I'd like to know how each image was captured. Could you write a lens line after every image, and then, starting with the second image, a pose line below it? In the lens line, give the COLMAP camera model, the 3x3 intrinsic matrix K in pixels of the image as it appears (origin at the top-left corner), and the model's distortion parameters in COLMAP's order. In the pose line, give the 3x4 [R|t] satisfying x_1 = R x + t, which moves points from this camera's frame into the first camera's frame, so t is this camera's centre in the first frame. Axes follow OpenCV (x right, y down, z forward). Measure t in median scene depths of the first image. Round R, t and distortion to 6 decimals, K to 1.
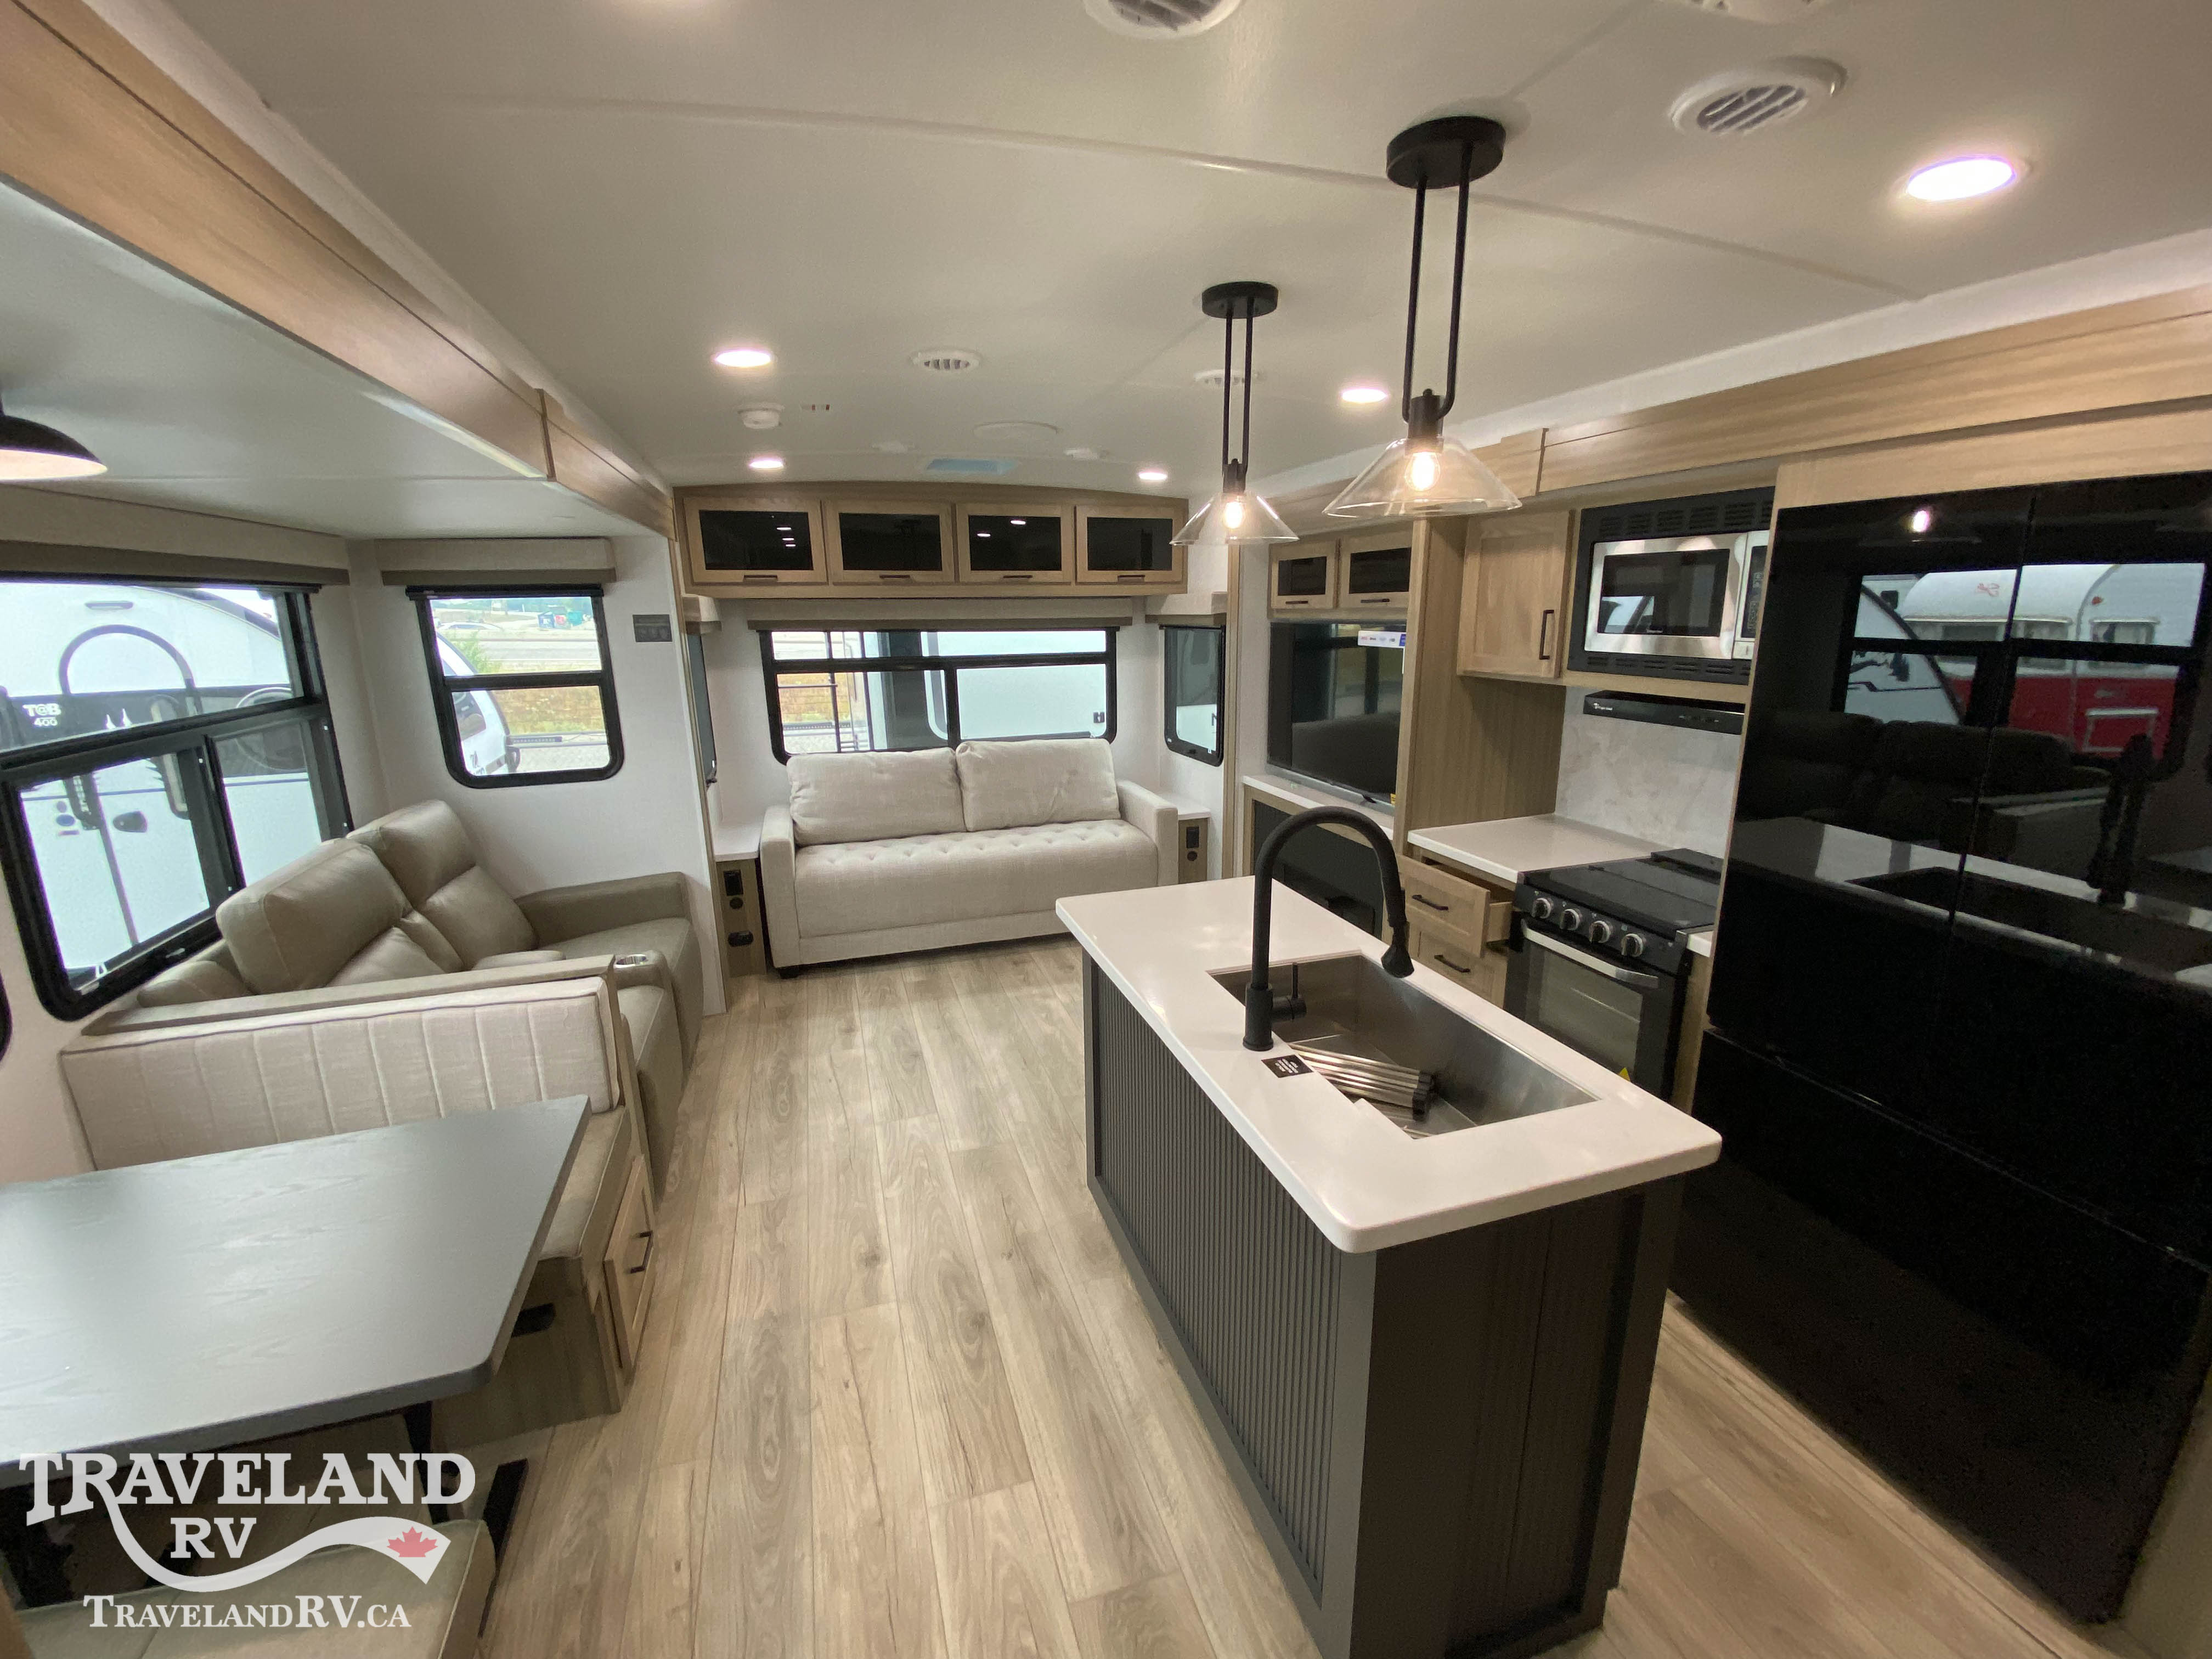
lens RADIAL K [[900.9, 0, 1102.0], [0, 900.9, 838.6], [0, 0, 1]] dist [0.002115, -0.001089]
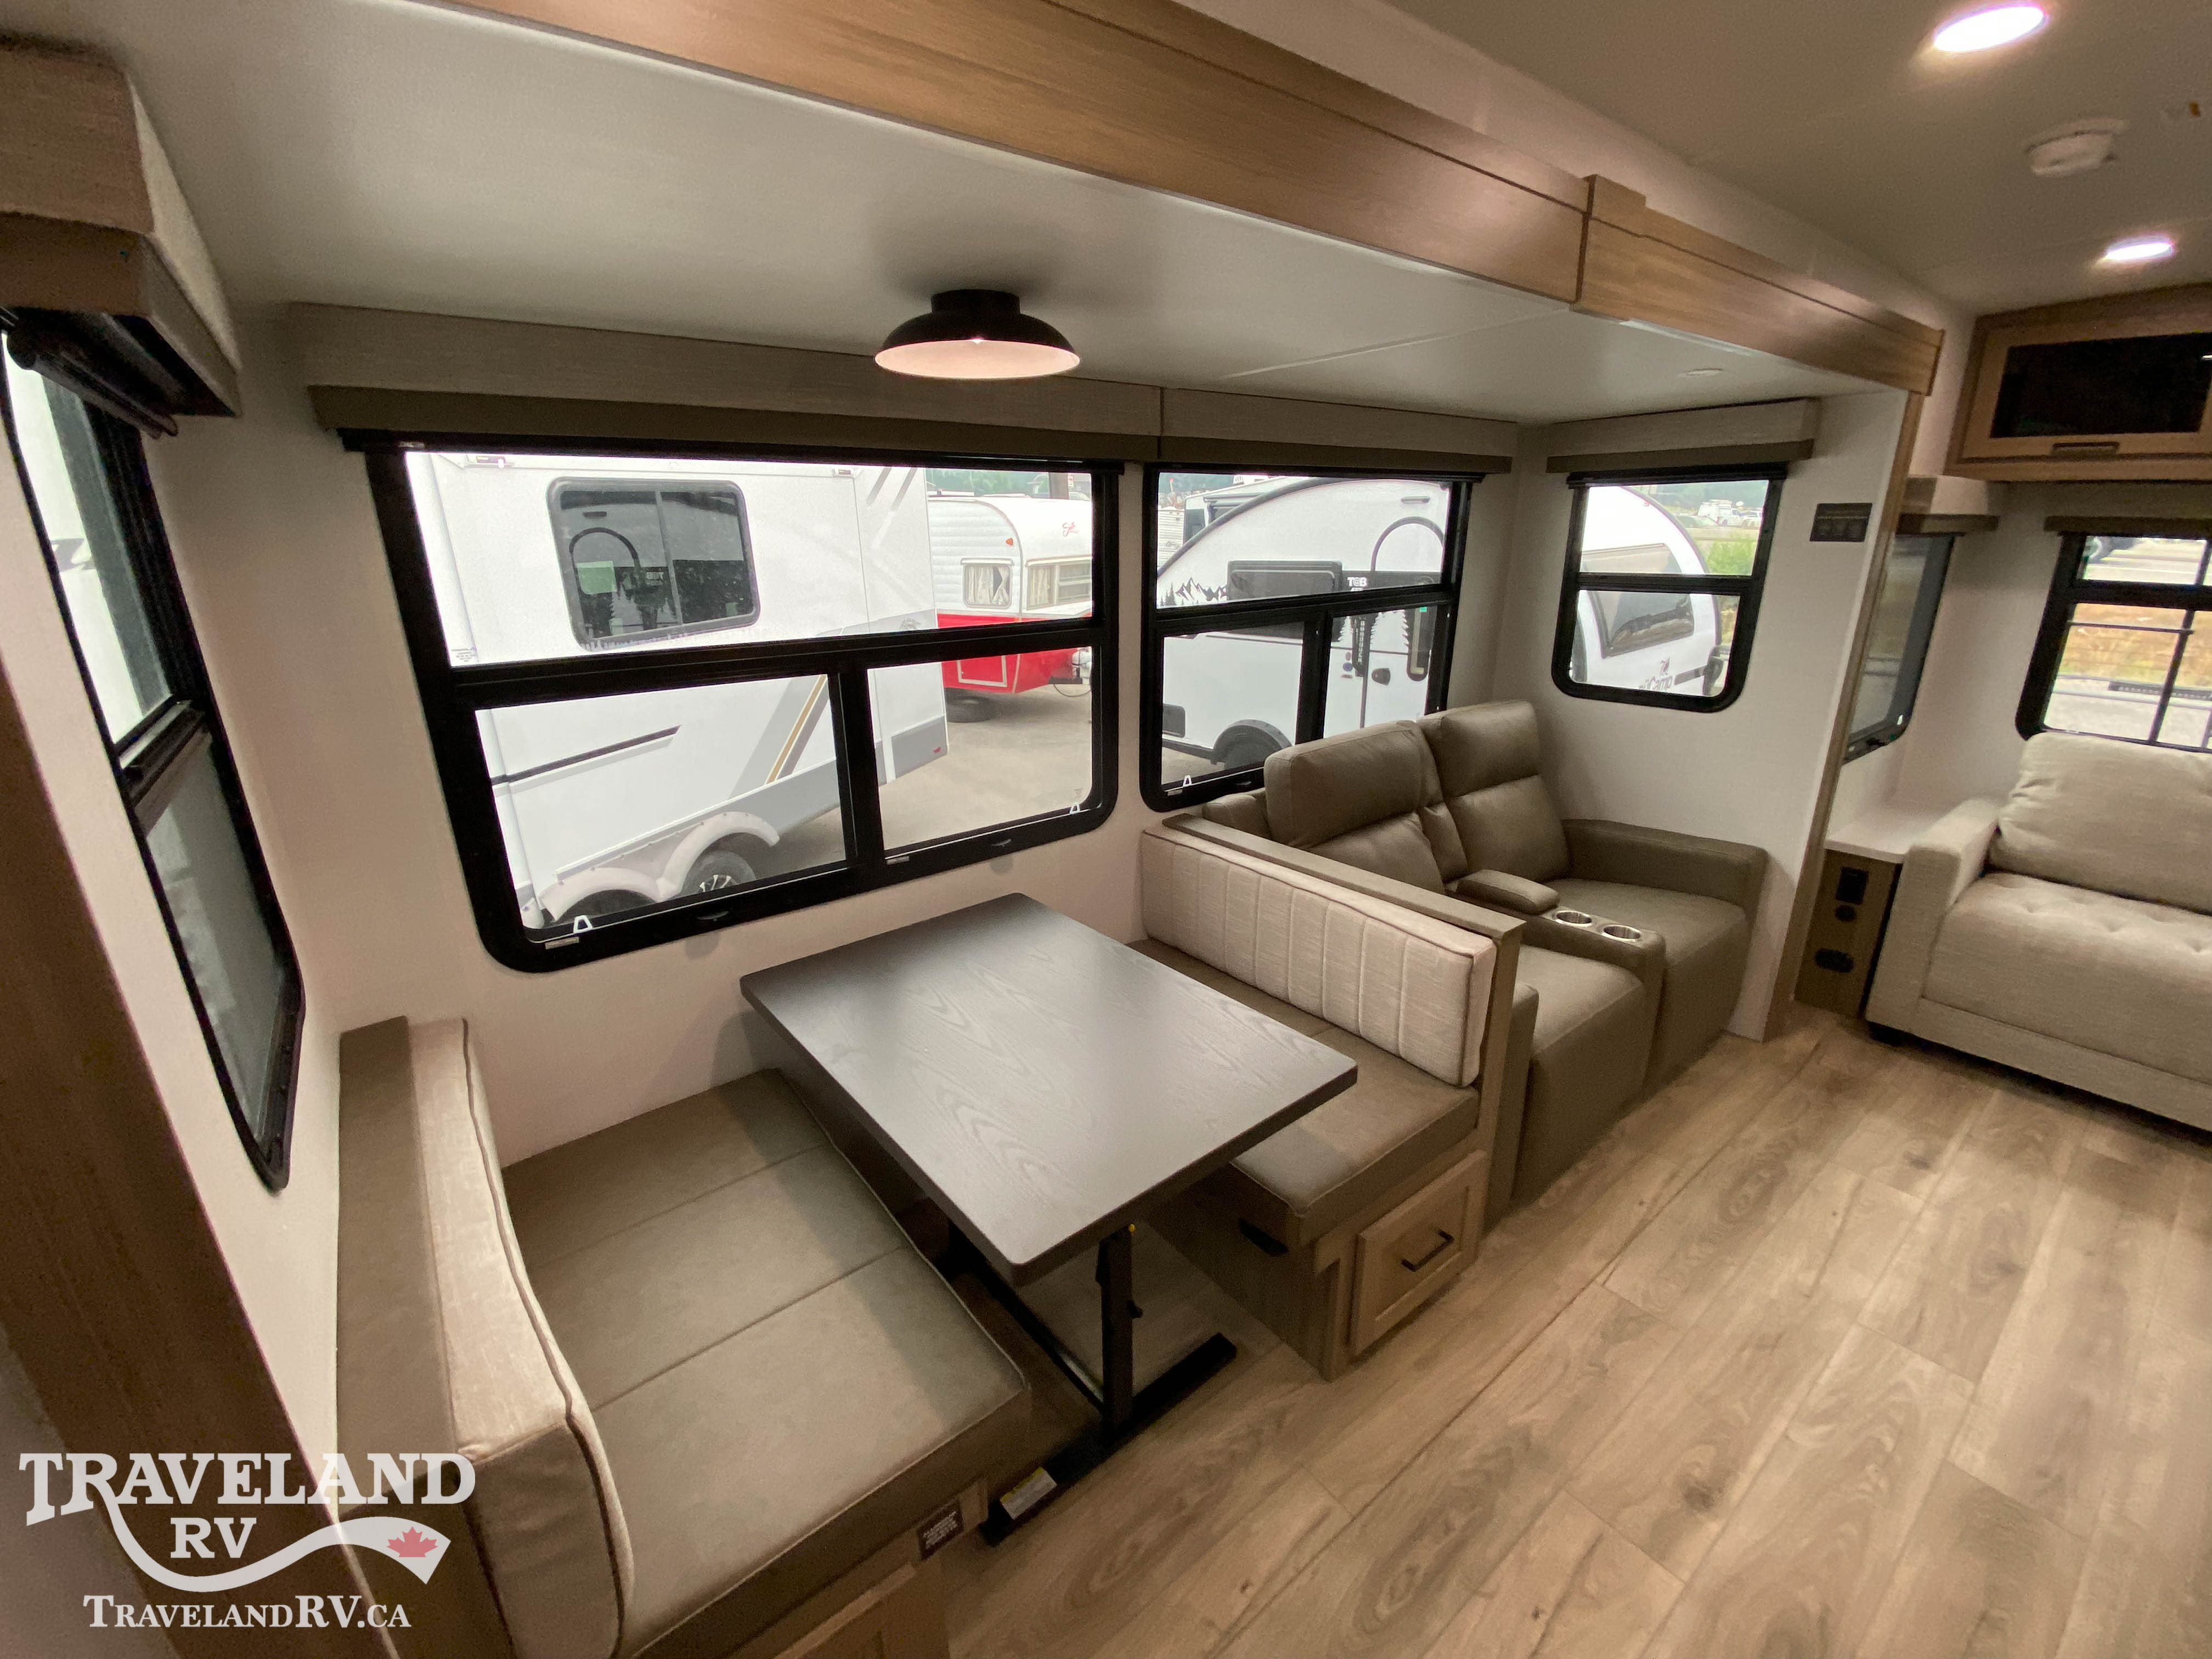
lens RADIAL K [[925.7, 0, 1109.4], [0, 925.7, 827.2], [0, 0, 1]] dist [0.003882, -0.013391]
pose [[0.348618, 0.297662, -0.888742, 0.032896], [-0.223341, 0.947297, 0.229666, -0.039989], [0.910266, 0.118427, 0.396725, 0.202260]]
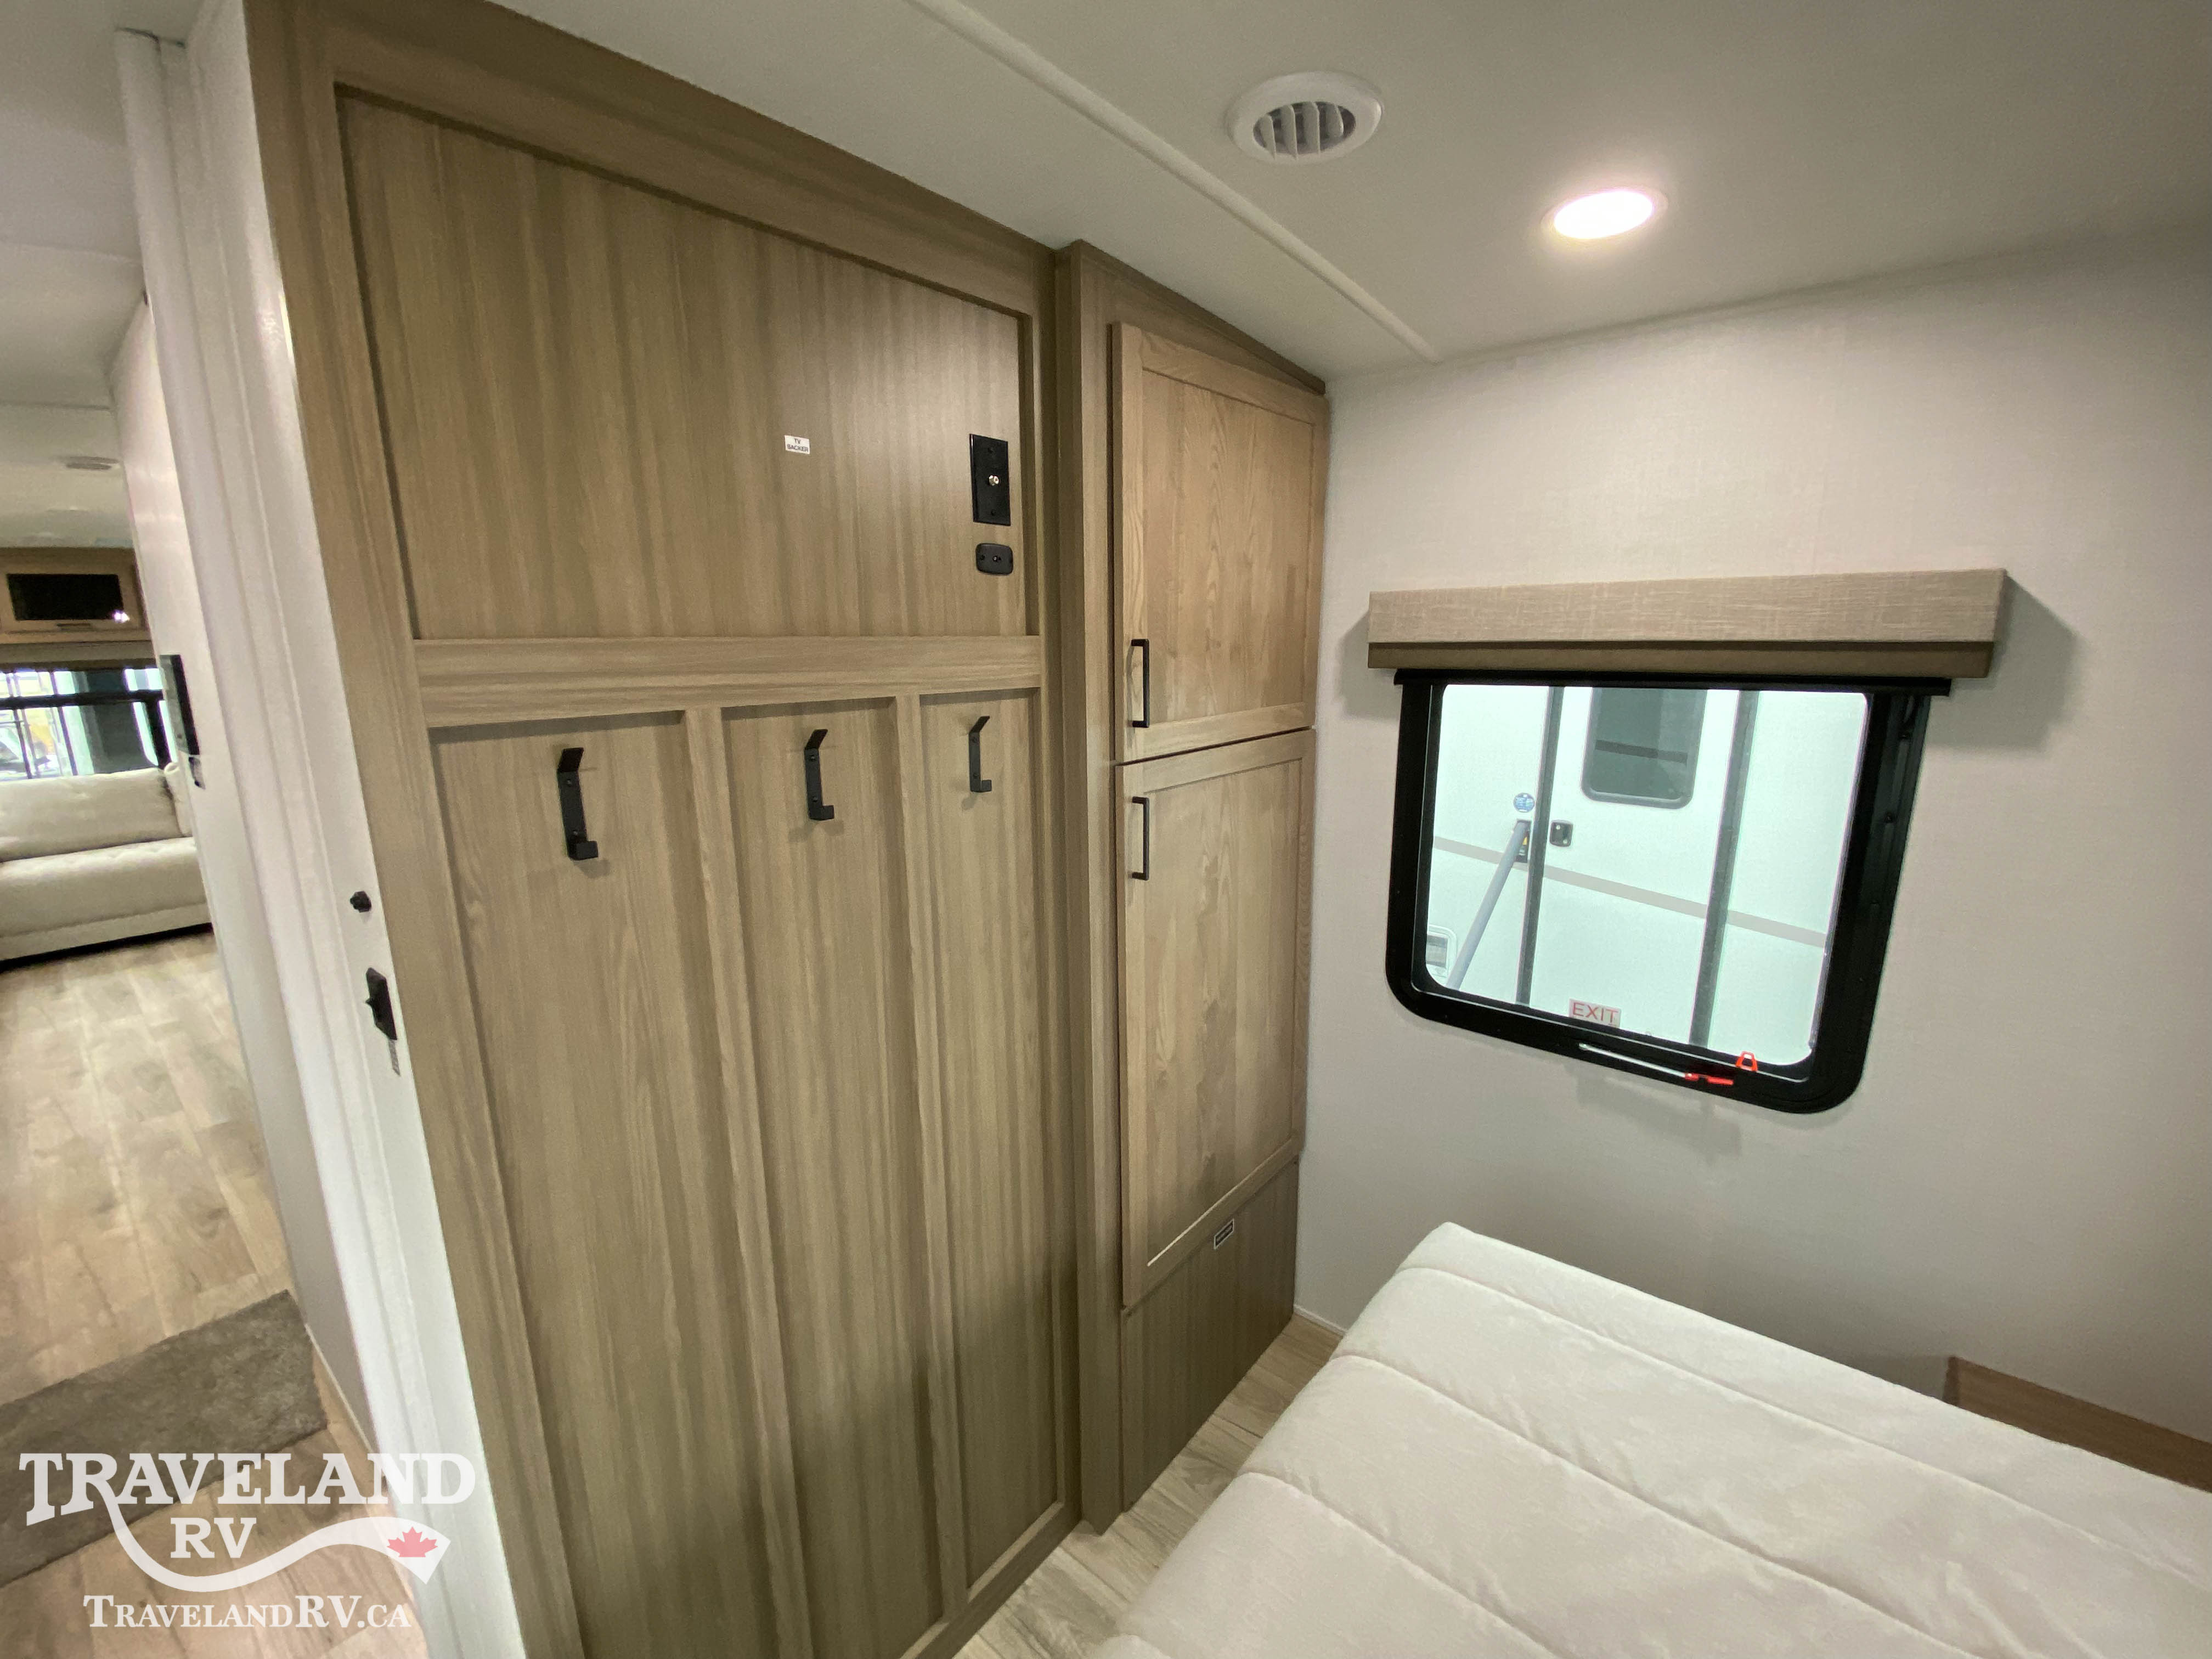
lens RADIAL K [[925.7, 0, 1110.8], [0, 925.7, 838.8], [0, 0, 1]] dist [0.003882, -0.013391]
pose [[0.840485, -0.109323, 0.530692, 0.326430], [0.128286, 0.991737, 0.001126, 0.209632], [-0.526430, 0.067134, 0.847564, -0.918292]]
